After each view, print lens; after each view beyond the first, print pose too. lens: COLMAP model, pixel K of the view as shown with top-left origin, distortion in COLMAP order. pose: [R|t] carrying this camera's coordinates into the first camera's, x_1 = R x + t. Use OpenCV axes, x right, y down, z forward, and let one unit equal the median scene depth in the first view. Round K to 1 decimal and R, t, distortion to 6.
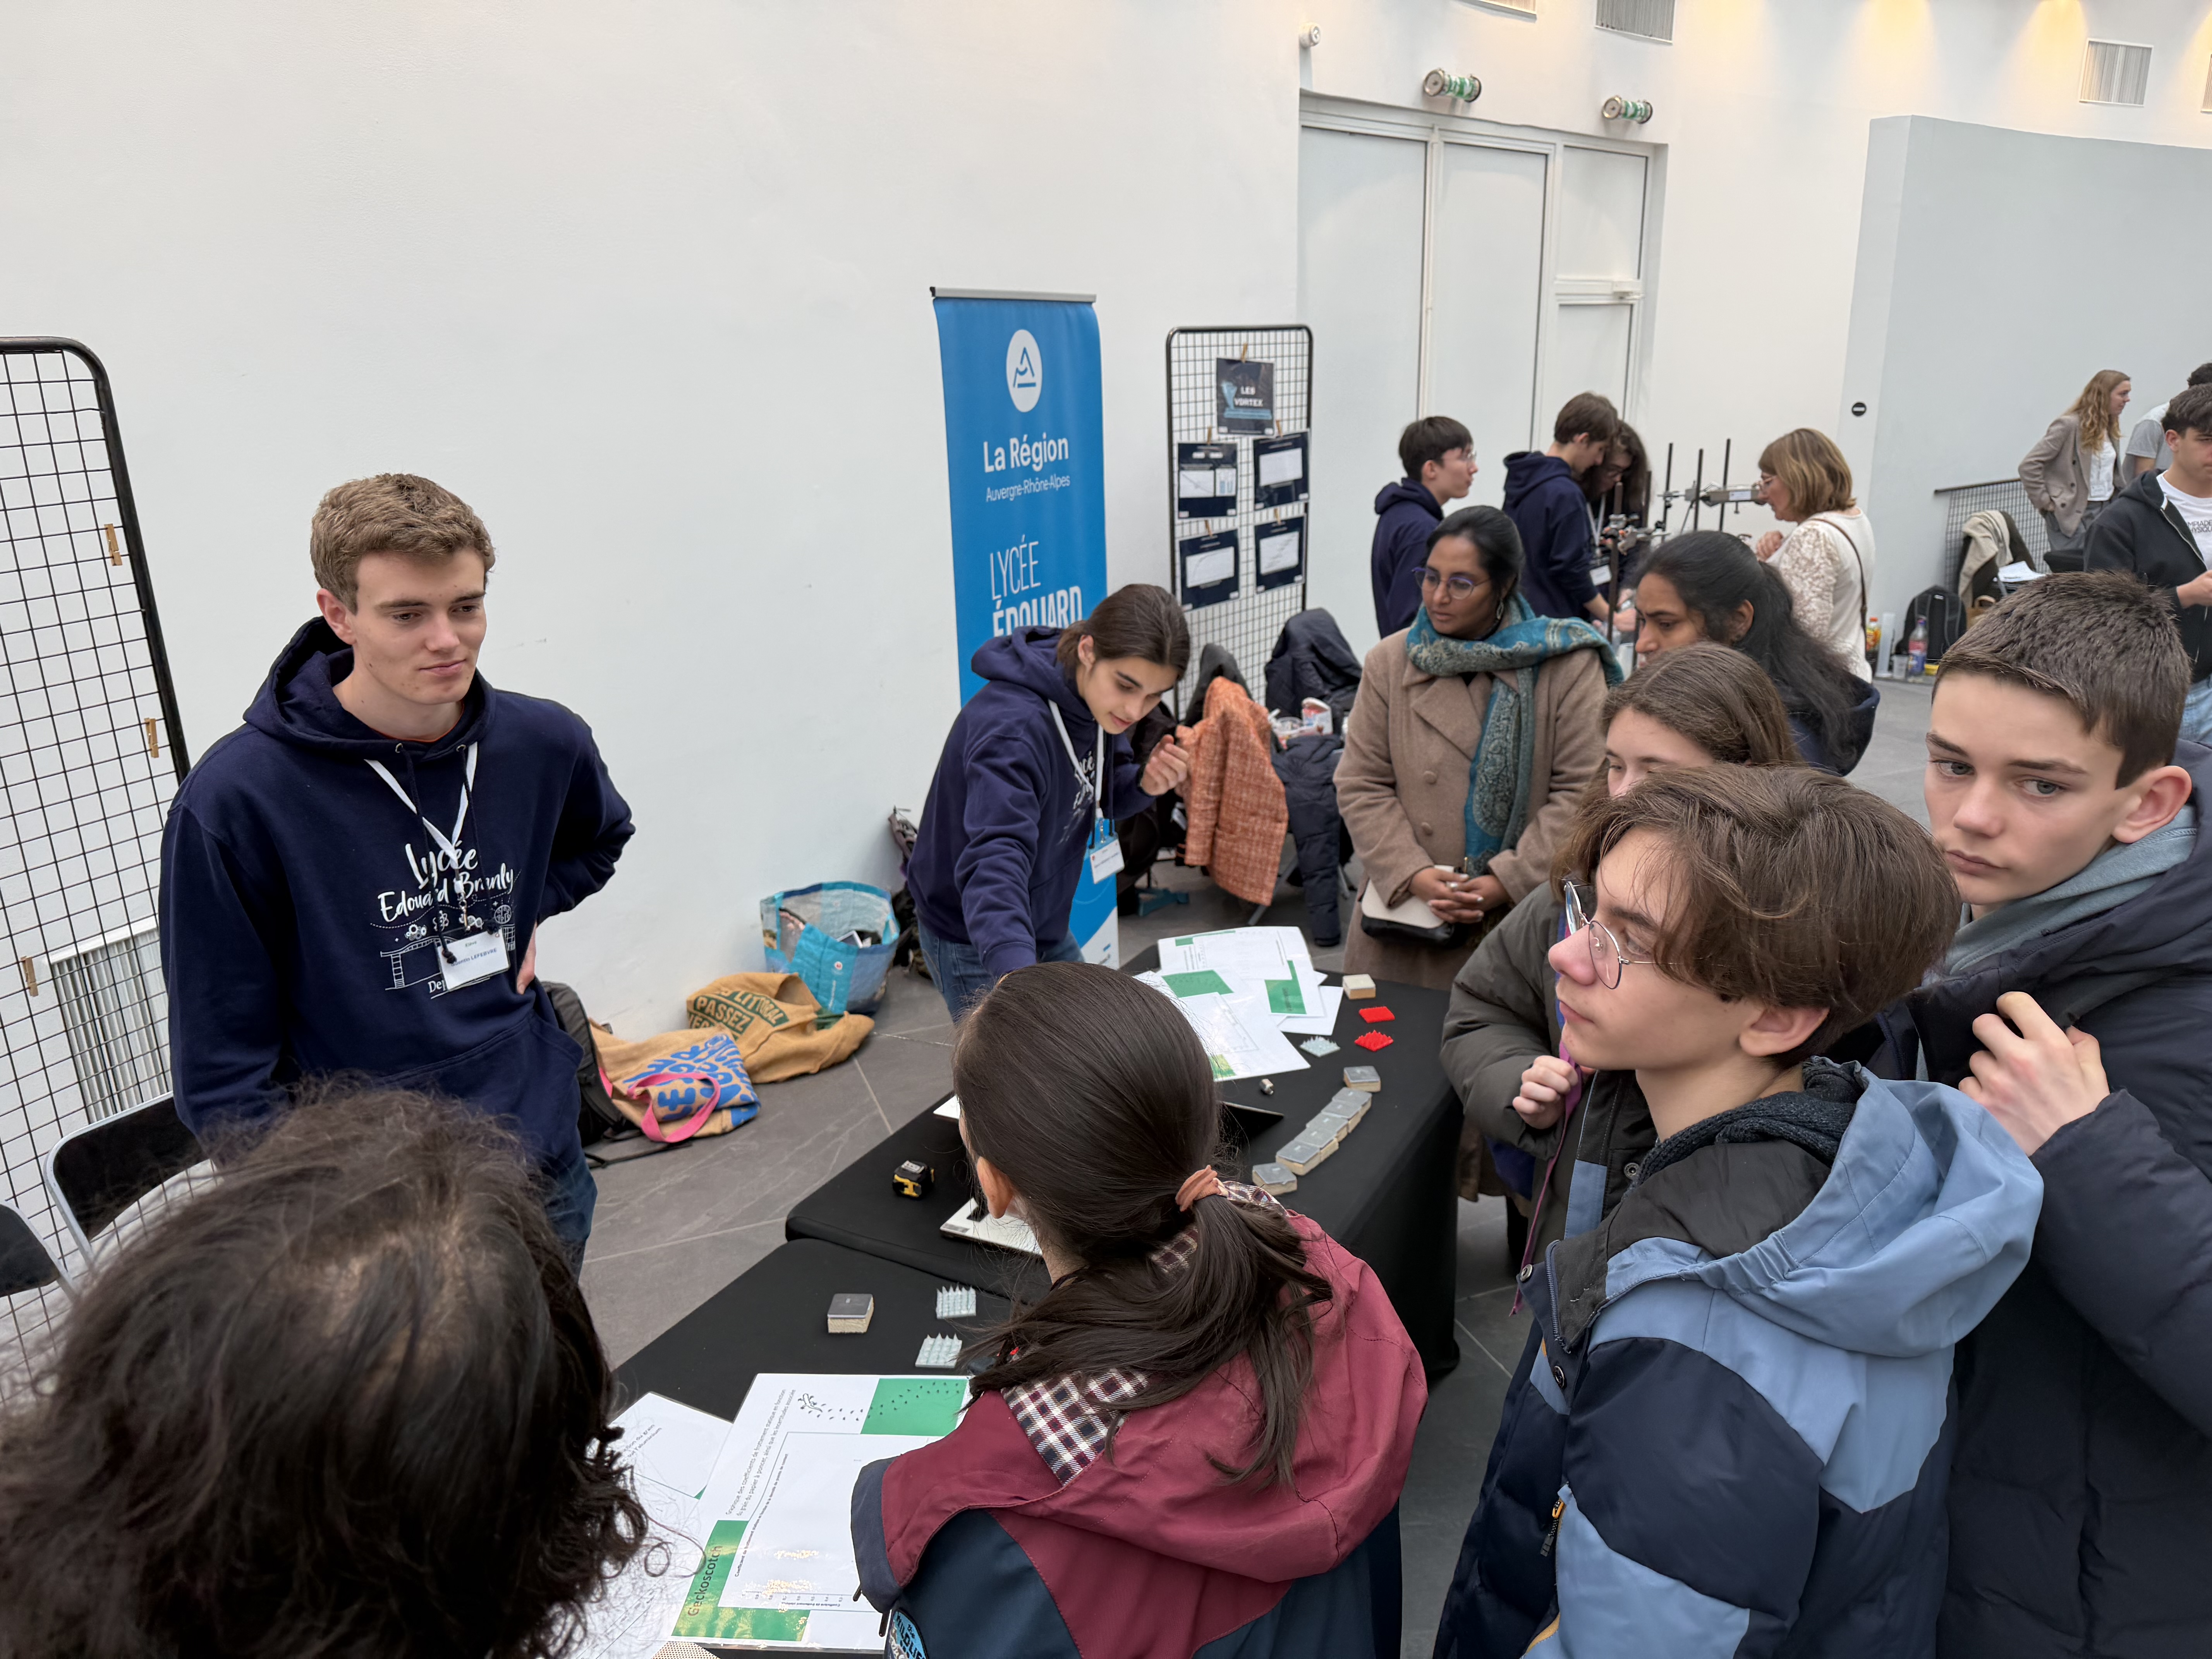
lens RADIAL K [[1541.4, 0, 1105.7], [0, 1541.4, 831.7], [0, 0, 1]] dist [0.010449, -0.005309]
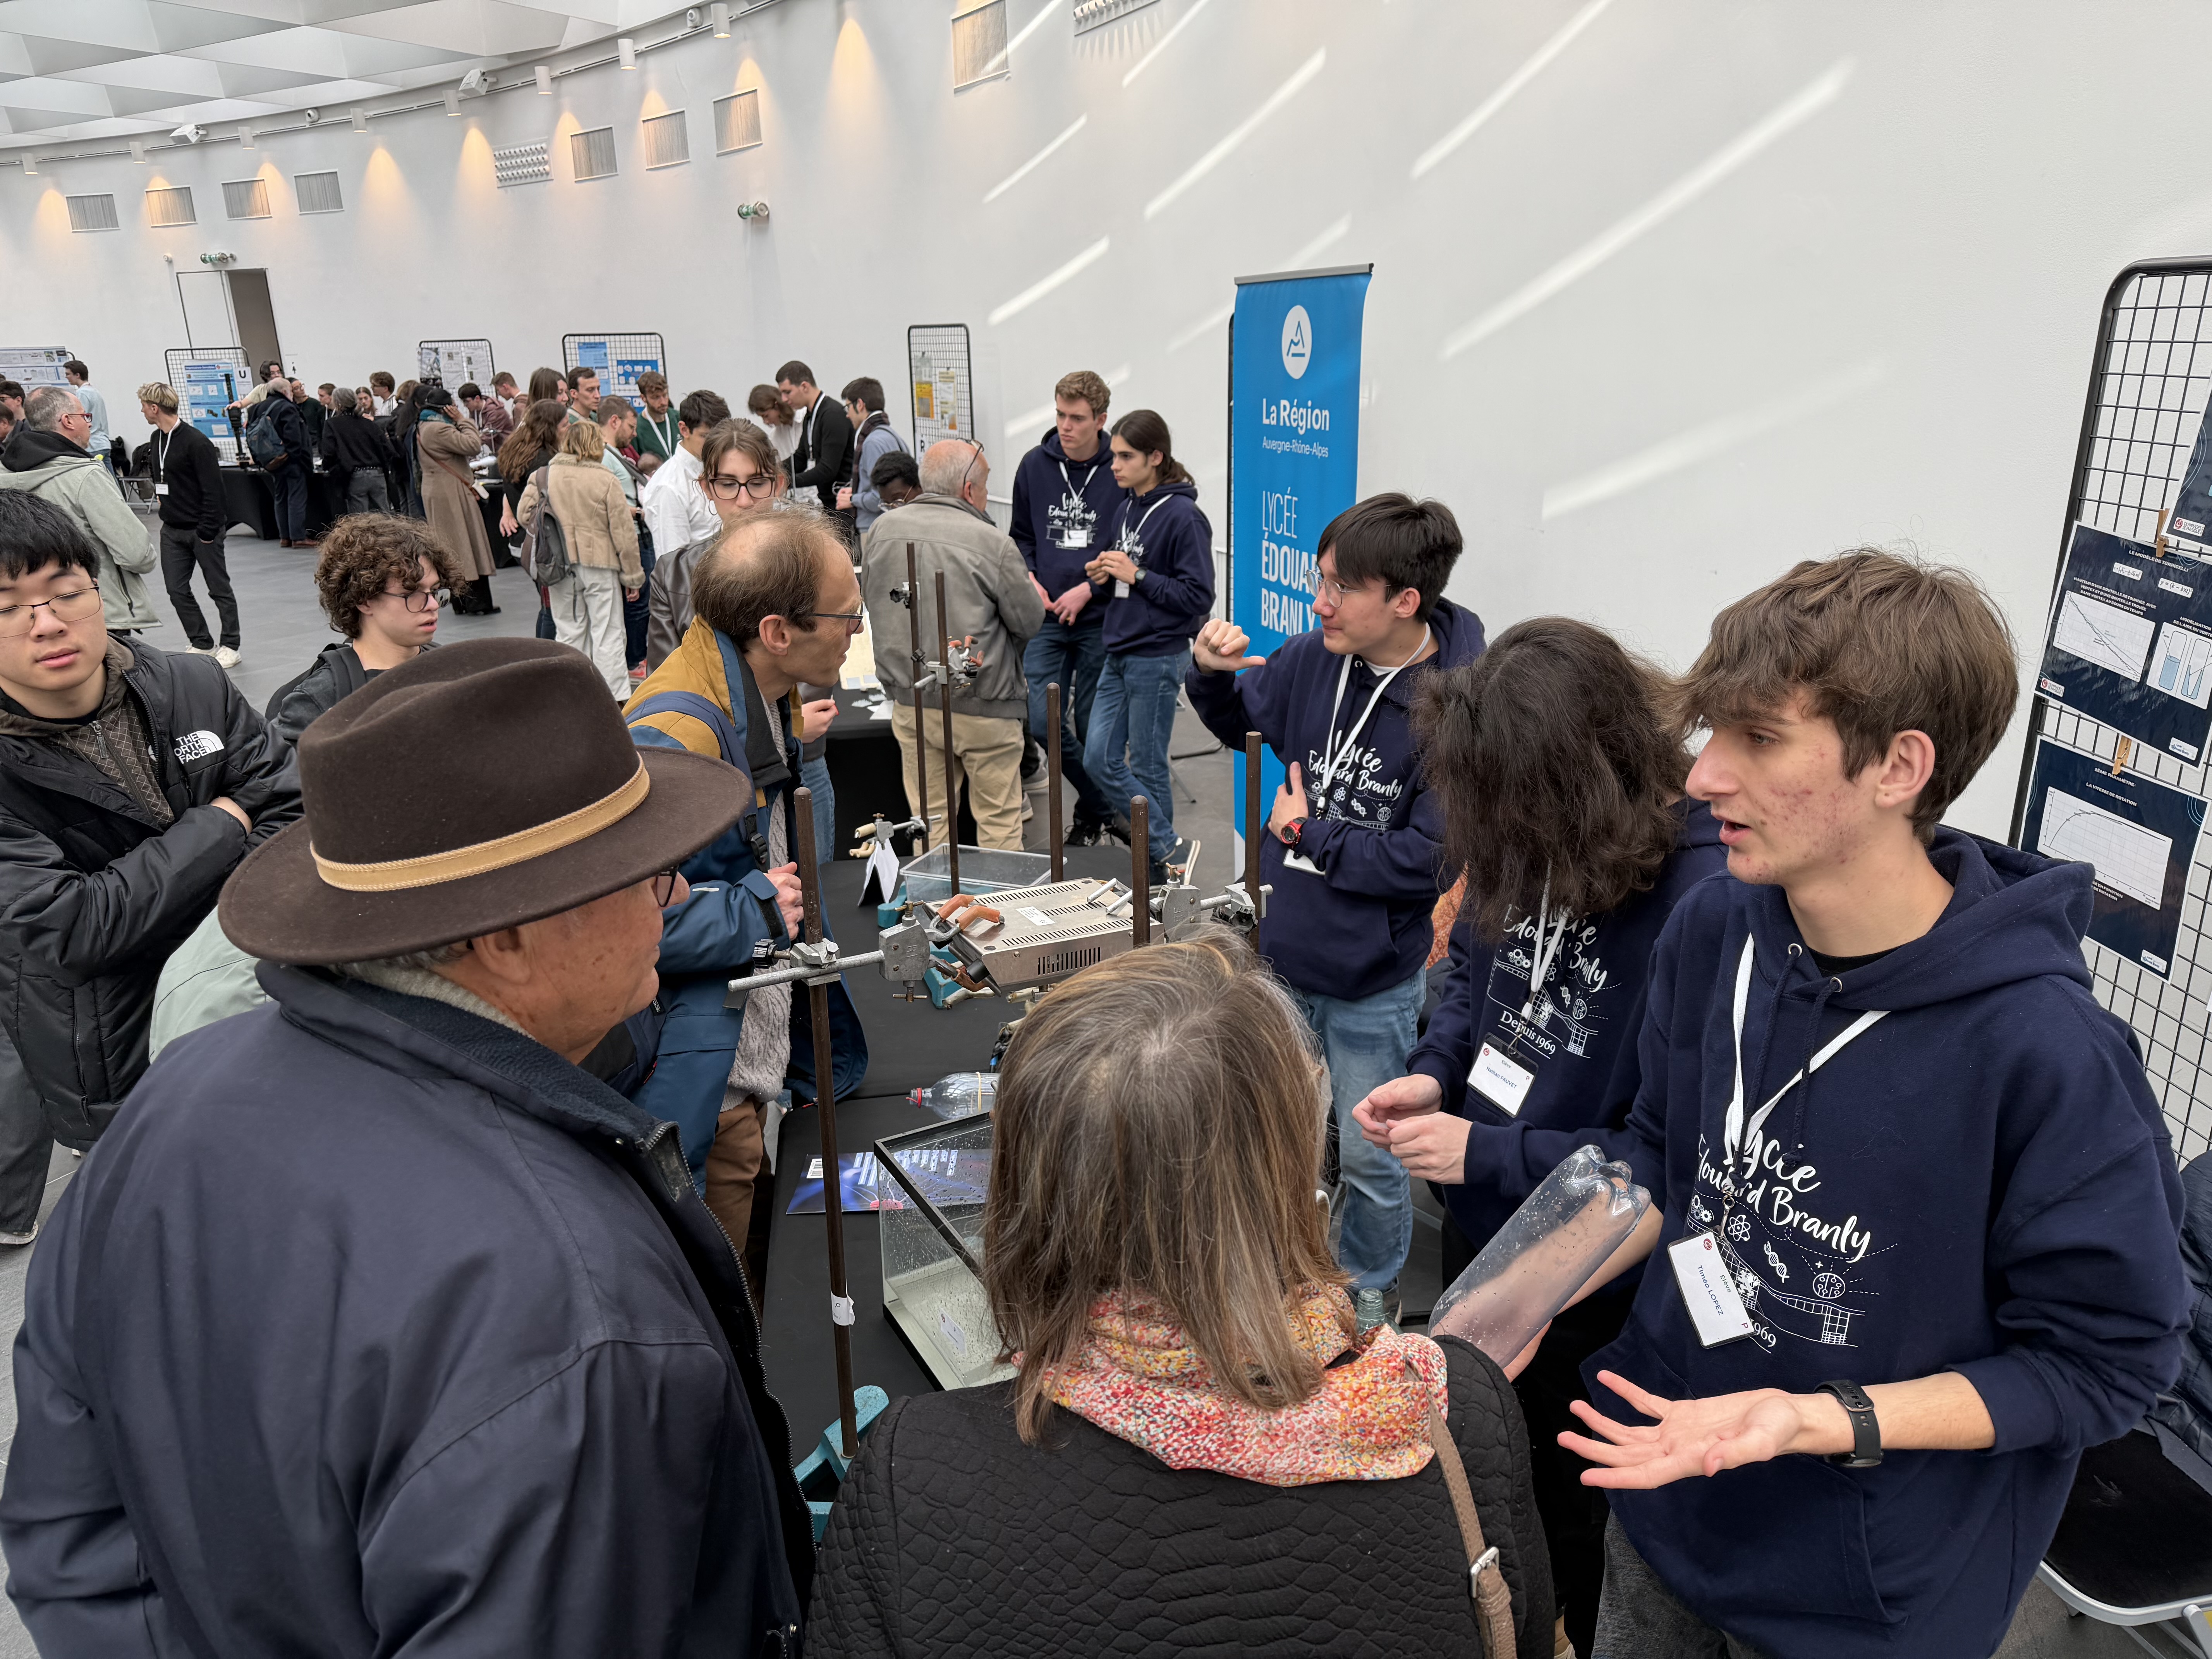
lens RADIAL K [[1541.4, 0, 1112.2], [0, 1541.4, 846.5], [0, 0, 1]] dist [0.010449, -0.005309]
pose [[-0.730190, 0.239453, -0.639910, 0.822557], [-0.181345, 0.835063, 0.519407, -0.530567], [0.658739, 0.495310, -0.566331, 1.664144]]
